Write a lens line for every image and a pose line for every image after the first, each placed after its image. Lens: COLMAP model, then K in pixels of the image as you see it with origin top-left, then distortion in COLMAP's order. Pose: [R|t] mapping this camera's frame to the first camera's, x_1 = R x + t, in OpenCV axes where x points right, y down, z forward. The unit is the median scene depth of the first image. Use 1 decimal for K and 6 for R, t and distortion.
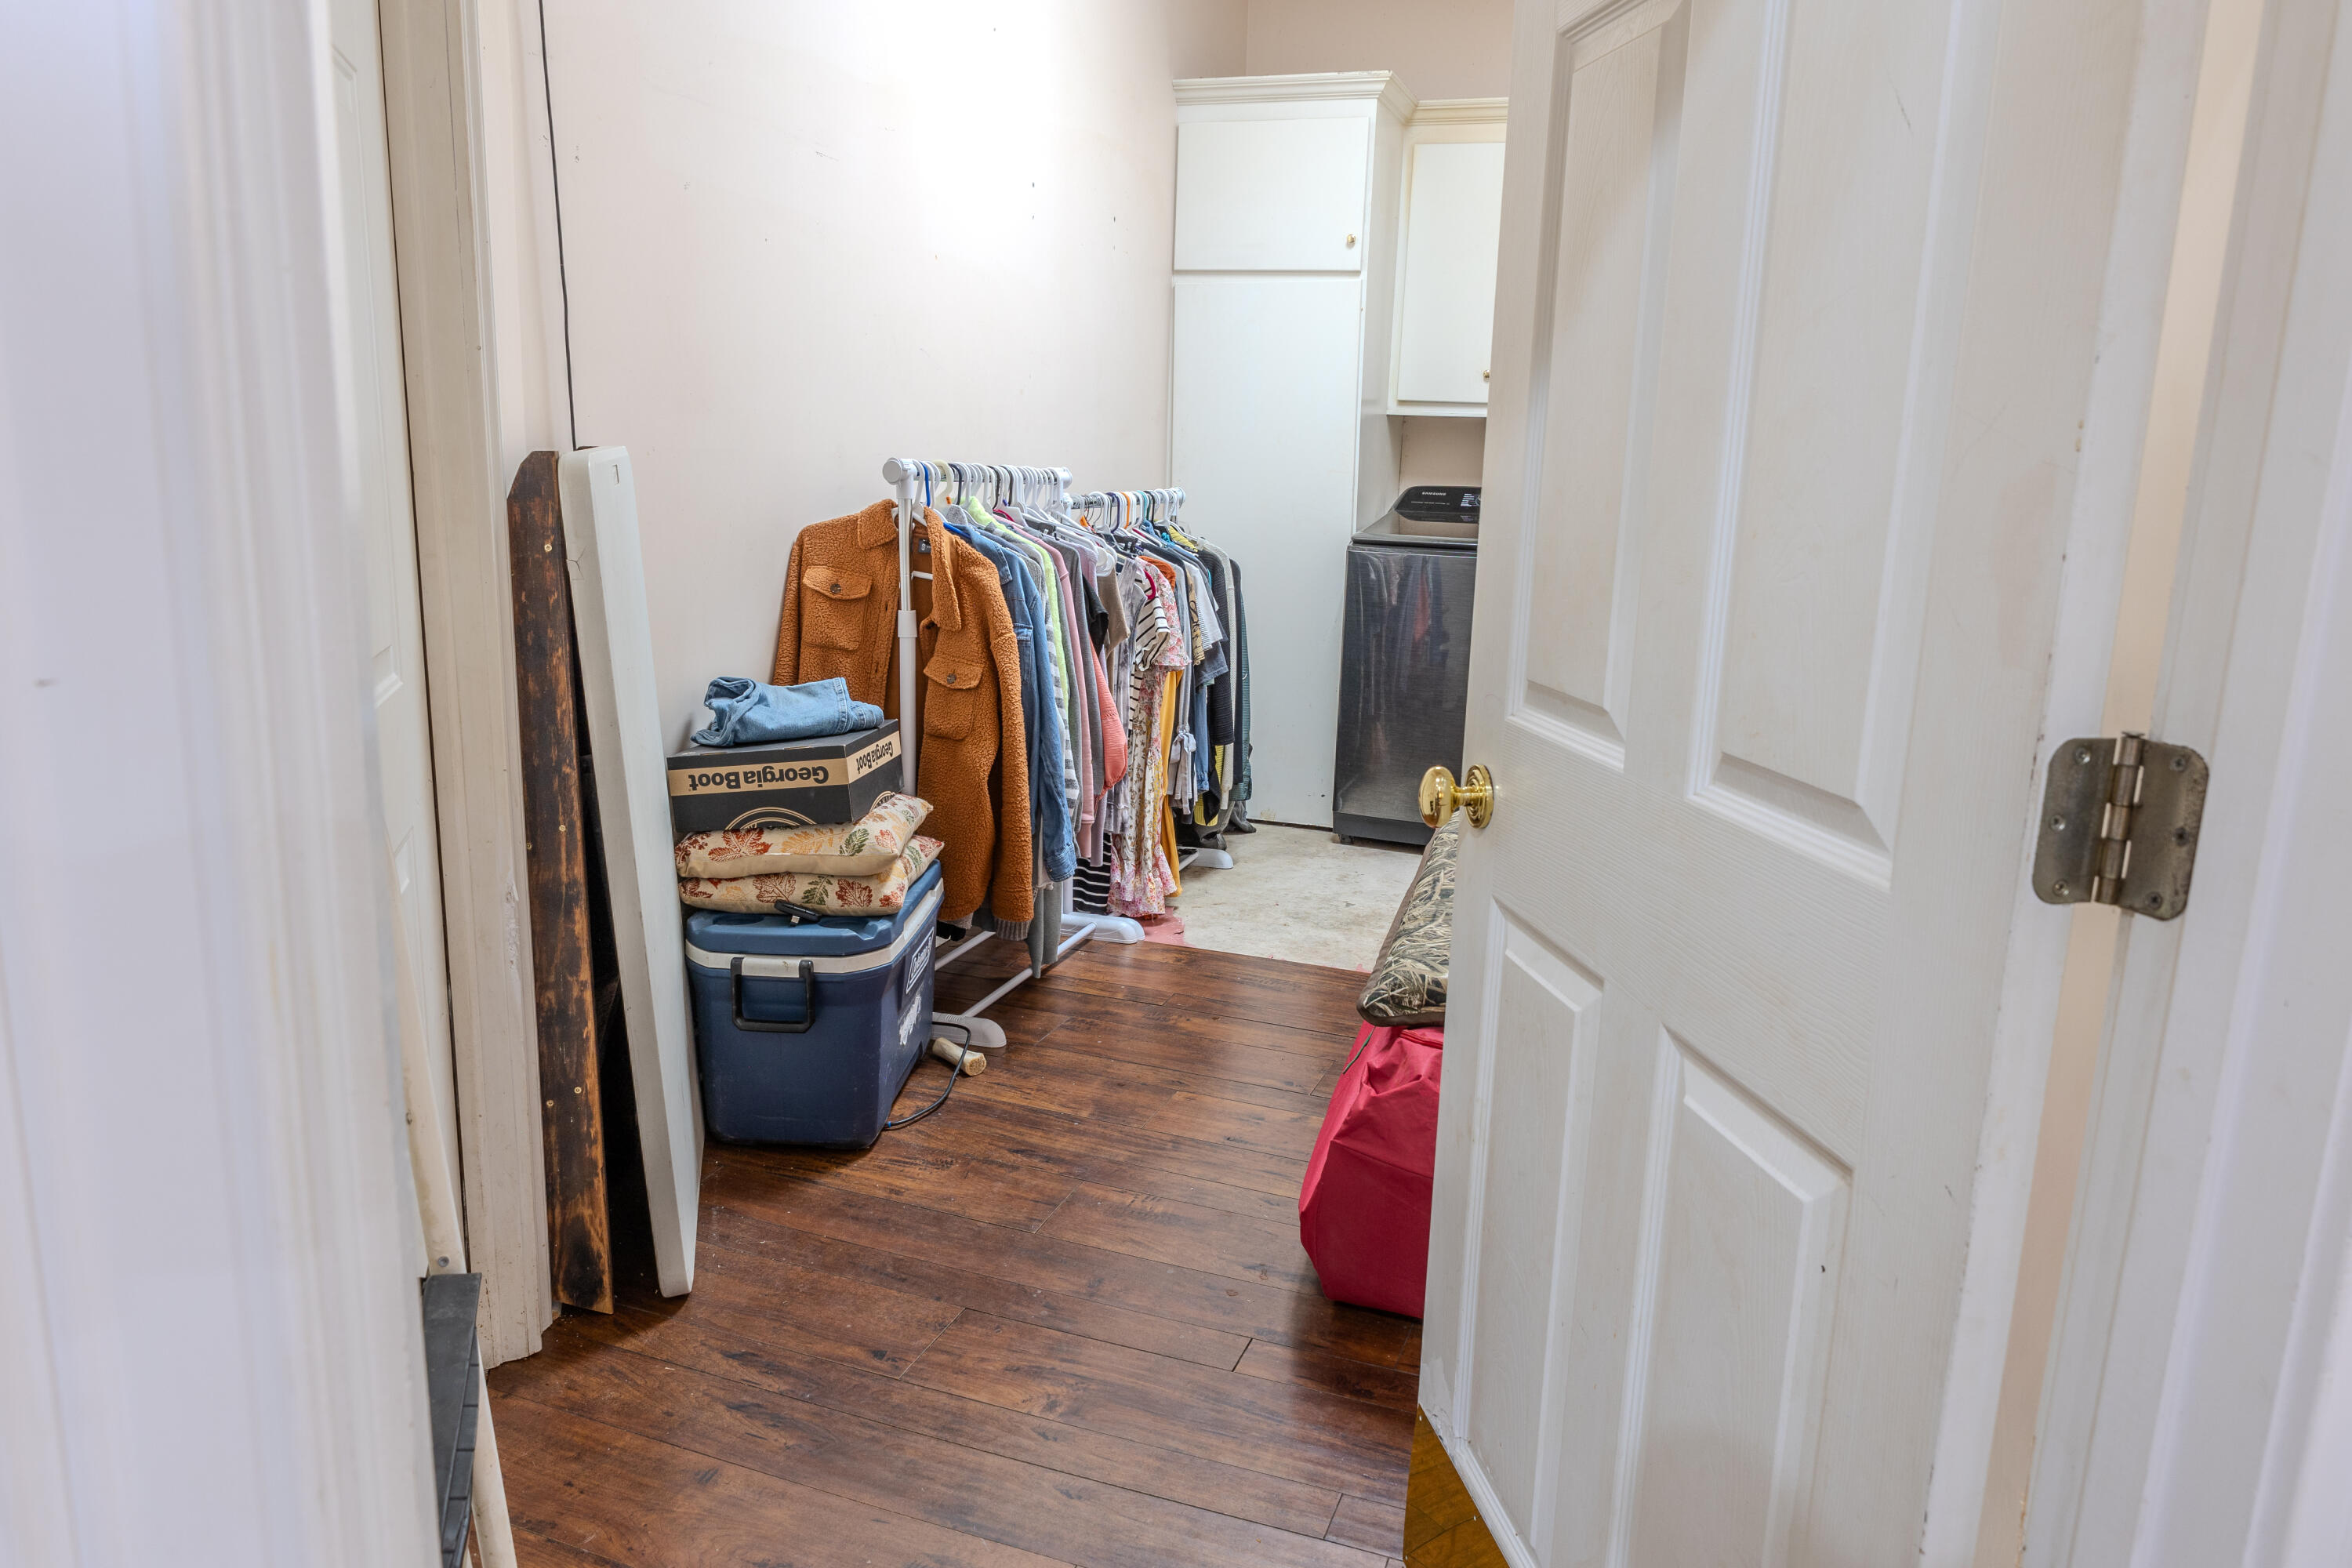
lens RADIAL K [[1557.9, 0, 1176.7], [0, 1557.9, 779.6], [0, 0, 1]] dist [-0.001484, 0.000083]
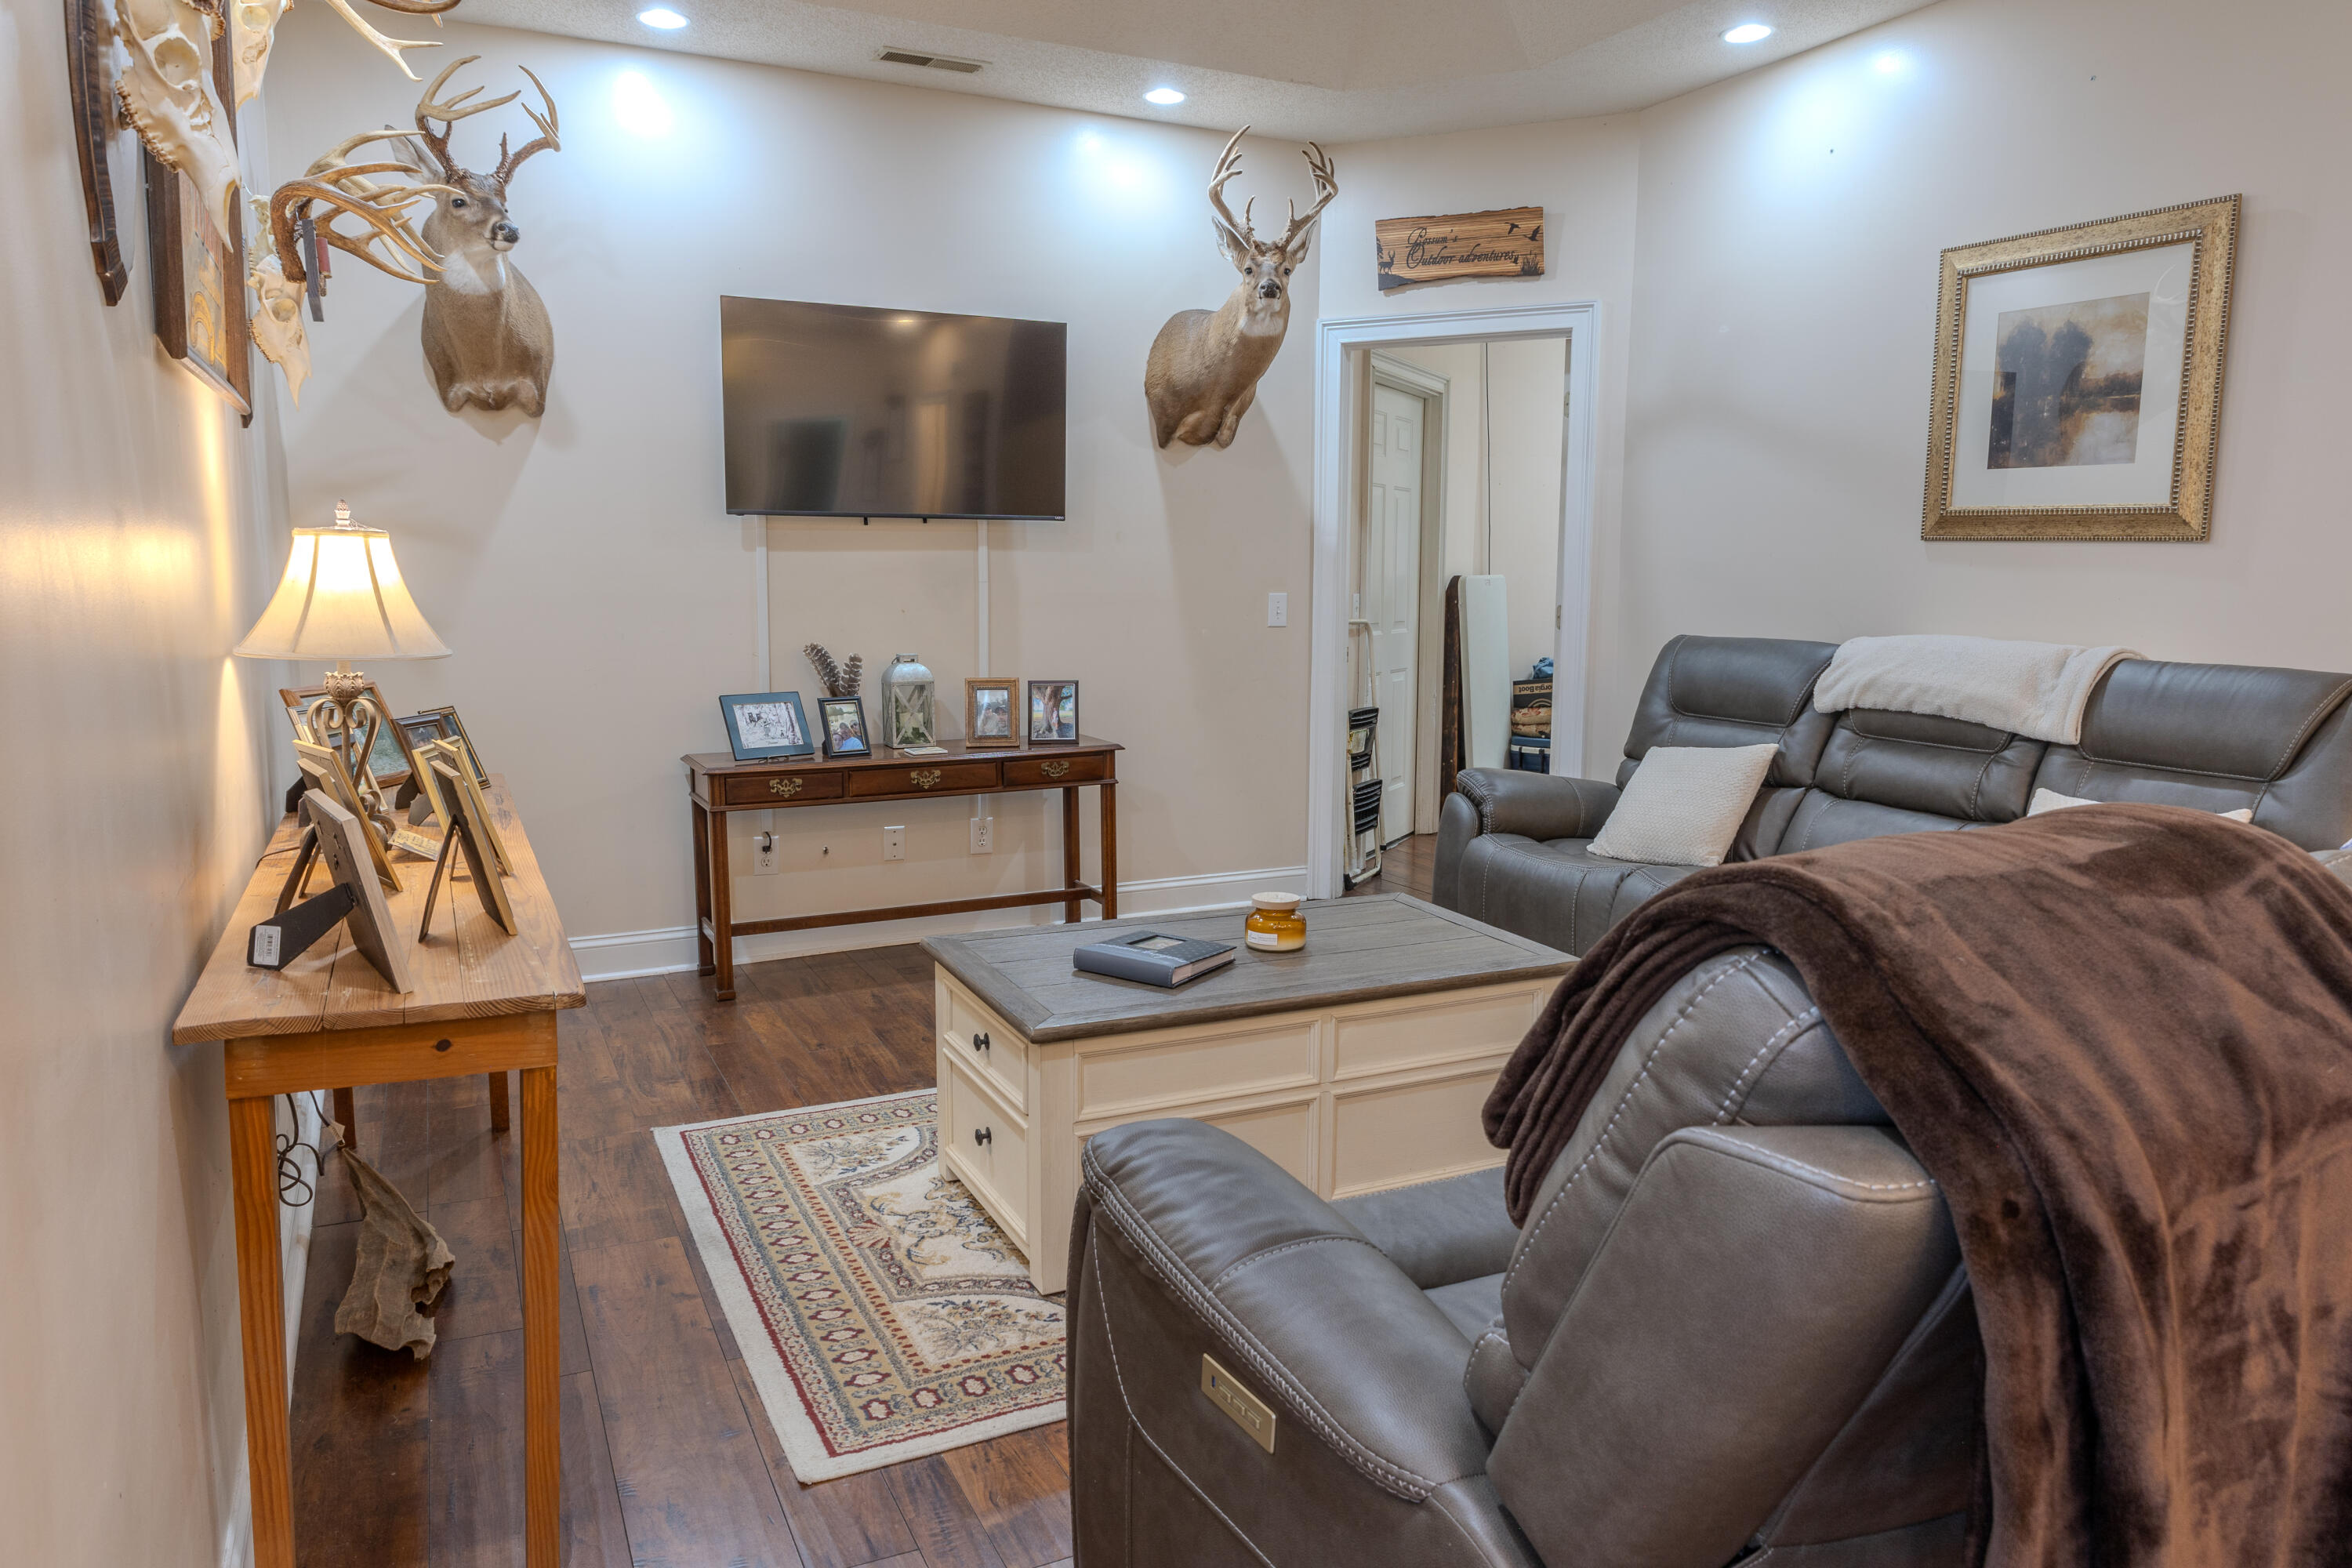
lens RADIAL K [[1557.9, 0, 1172.9], [0, 1557.9, 778.0], [0, 0, 1]] dist [-0.001484, 0.000083]
pose [[0.719642, 0.070391, -0.690768, 1.270600], [-0.131848, 0.990601, -0.036415, 0.364785], [0.681712, 0.117282, 0.722159, -1.550308]]
